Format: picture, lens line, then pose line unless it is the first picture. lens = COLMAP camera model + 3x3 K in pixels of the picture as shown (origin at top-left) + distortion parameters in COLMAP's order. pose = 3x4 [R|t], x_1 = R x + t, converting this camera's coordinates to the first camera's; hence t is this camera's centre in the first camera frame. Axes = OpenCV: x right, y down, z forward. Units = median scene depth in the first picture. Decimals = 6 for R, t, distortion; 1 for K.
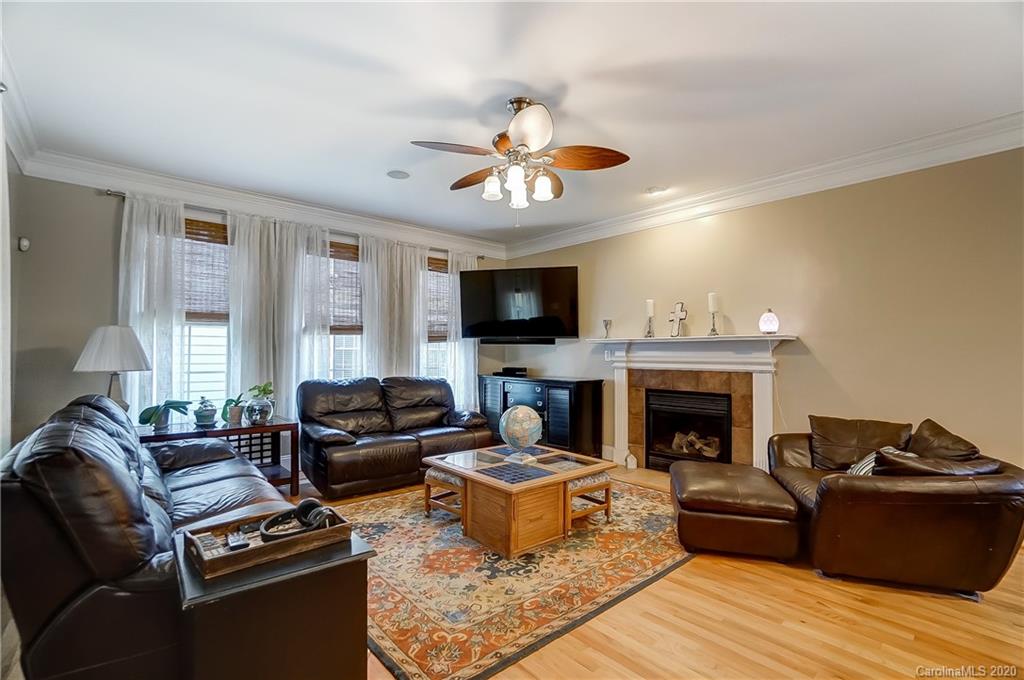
lens RADIAL K [[454.0, 0, 492.8], [0, 454.0, 353.6], [0, 0, 1]] dist [-0.001403, -0.000203]
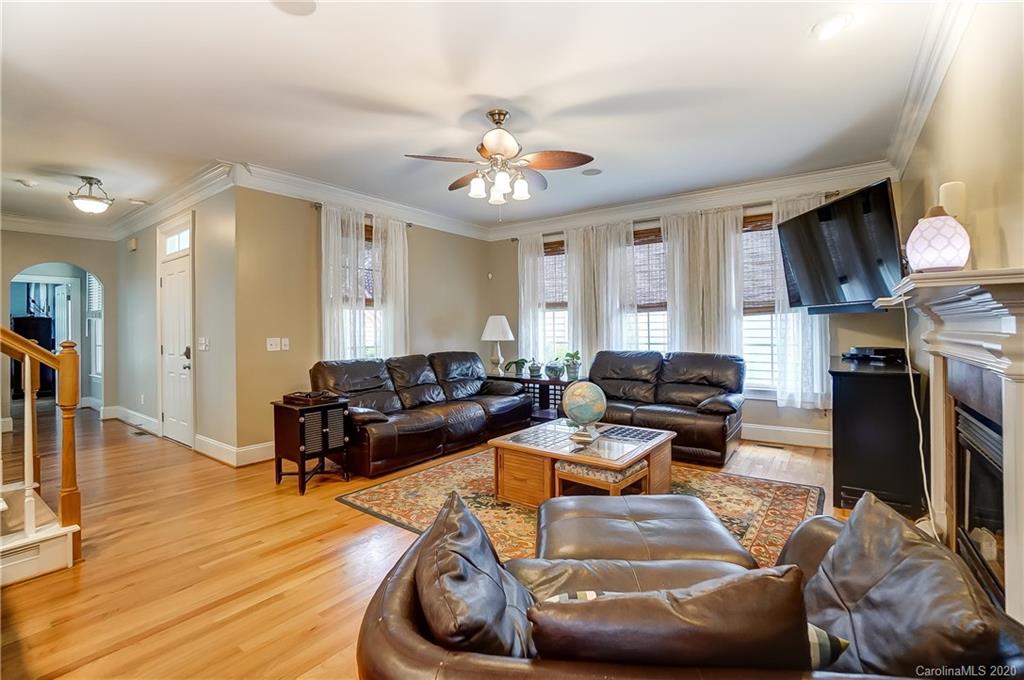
lens RADIAL K [[453.1, 0, 512.0], [0, 453.1, 340.0], [0, 0, 1]] dist [-0.000293, 0.000019]
pose [[0.248803, 0.018223, -0.968383, 0.933054], [0.004435, 0.999791, 0.019954, 0.003056], [0.968544, -0.009259, 0.248670, 0.576269]]
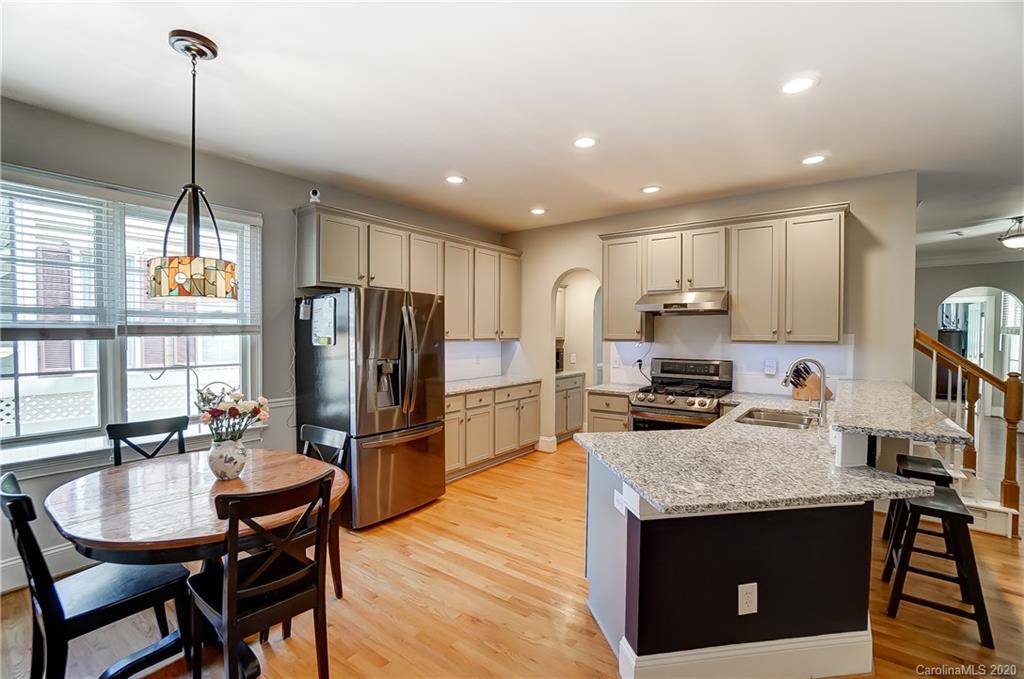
lens RADIAL K [[443.6, 0, 512.0], [0, 443.6, 339.5], [0, 0, 1]] dist [-0.000440, -0.000026]
pose [[-0.967715, 0.002200, -0.252039, 1.331217], [-0.000589, 0.999939, 0.010990, -0.061675], [0.252048, 0.010784, -0.967655, 0.717325]]
